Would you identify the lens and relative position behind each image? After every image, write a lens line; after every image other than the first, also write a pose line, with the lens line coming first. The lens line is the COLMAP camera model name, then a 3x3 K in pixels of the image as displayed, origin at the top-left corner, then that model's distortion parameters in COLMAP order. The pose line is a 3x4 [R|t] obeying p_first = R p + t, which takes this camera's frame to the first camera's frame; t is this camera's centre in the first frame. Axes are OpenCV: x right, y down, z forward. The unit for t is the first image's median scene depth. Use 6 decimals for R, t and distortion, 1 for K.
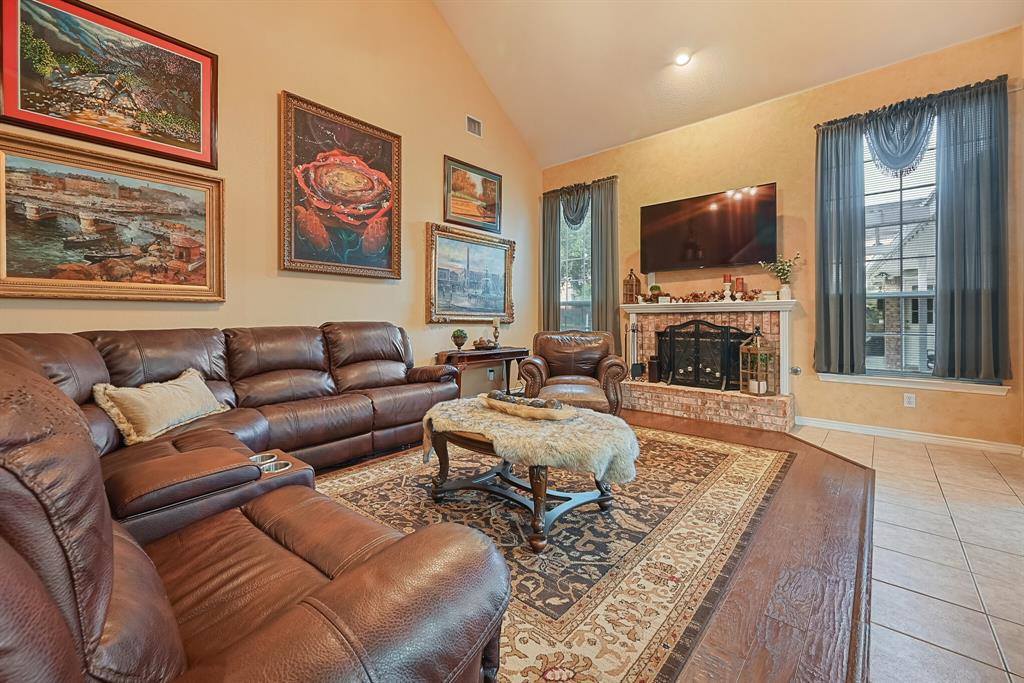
lens RADIAL K [[409.2, 0, 504.8], [0, 409.2, 318.7], [0, 0, 1]] dist [0.000614, -0.000268]
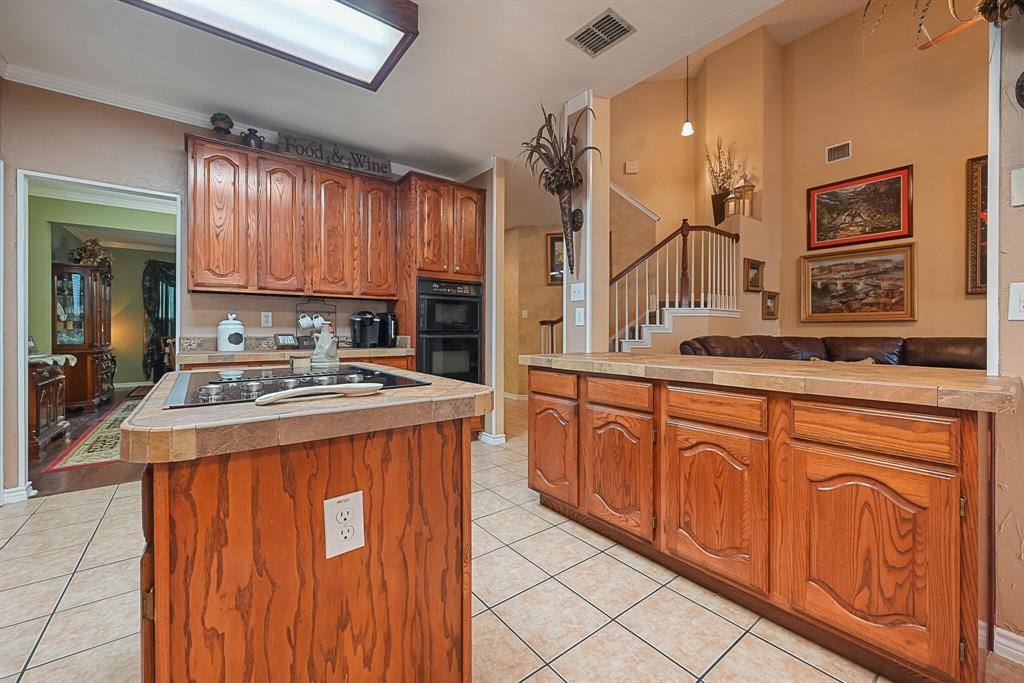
lens RADIAL K [[409.2, 0, 514.3], [0, 409.2, 331.4], [0, 0, 1]] dist [0.000614, -0.000268]
pose [[-0.161636, 0.001766, -0.986849, 1.165767], [-0.001811, 0.999996, 0.002086, -0.000775], [0.986849, 0.002125, -0.161632, -0.272754]]
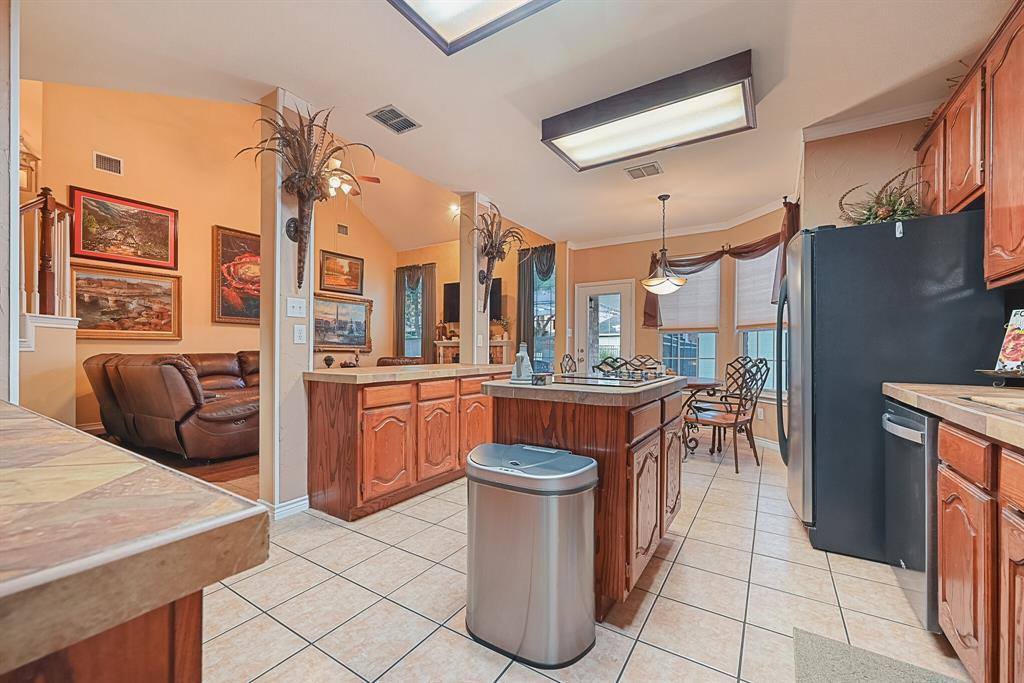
lens RADIAL K [[409.2, 0, 512.6], [0, 409.2, 347.7], [0, 0, 1]] dist [0.000614, -0.000268]
pose [[0.985467, 0.003814, 0.169822, 0.538694], [-0.002958, 0.999982, -0.005298, 0.000081], [-0.169839, 0.004719, 0.985460, -1.201963]]
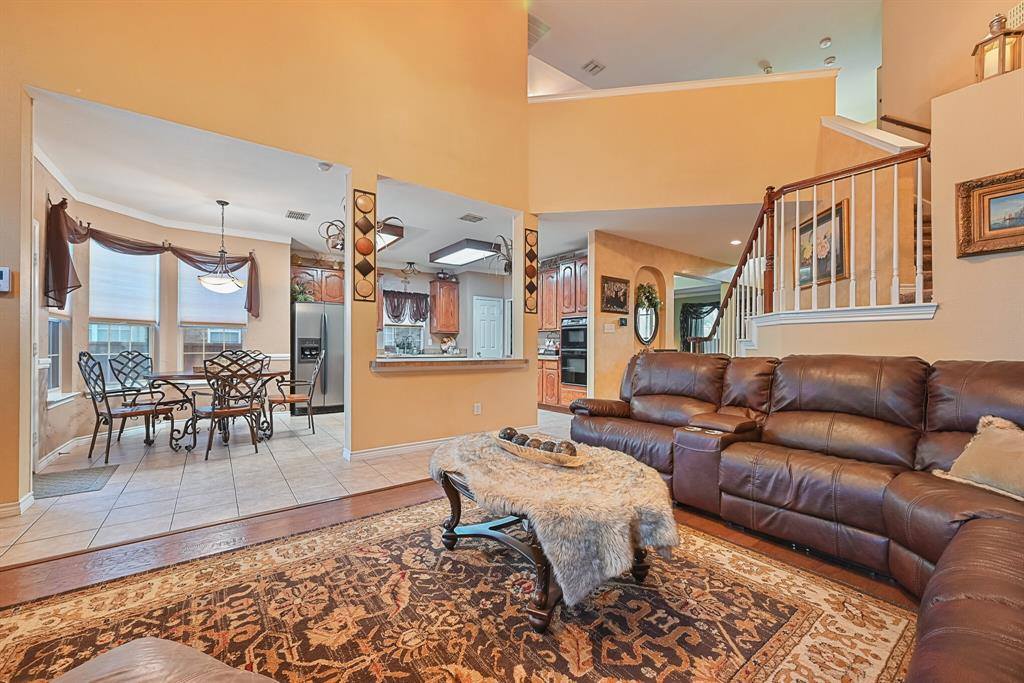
lens RADIAL K [[409.2, 0, 514.9], [0, 409.2, 343.3], [0, 0, 1]] dist [0.000614, -0.000268]
pose [[-0.982780, -0.002101, 0.184768, -0.055485], [-0.003989, 0.999944, -0.009847, 0.003571], [-0.184737, -0.010415, -0.982733, 1.375470]]
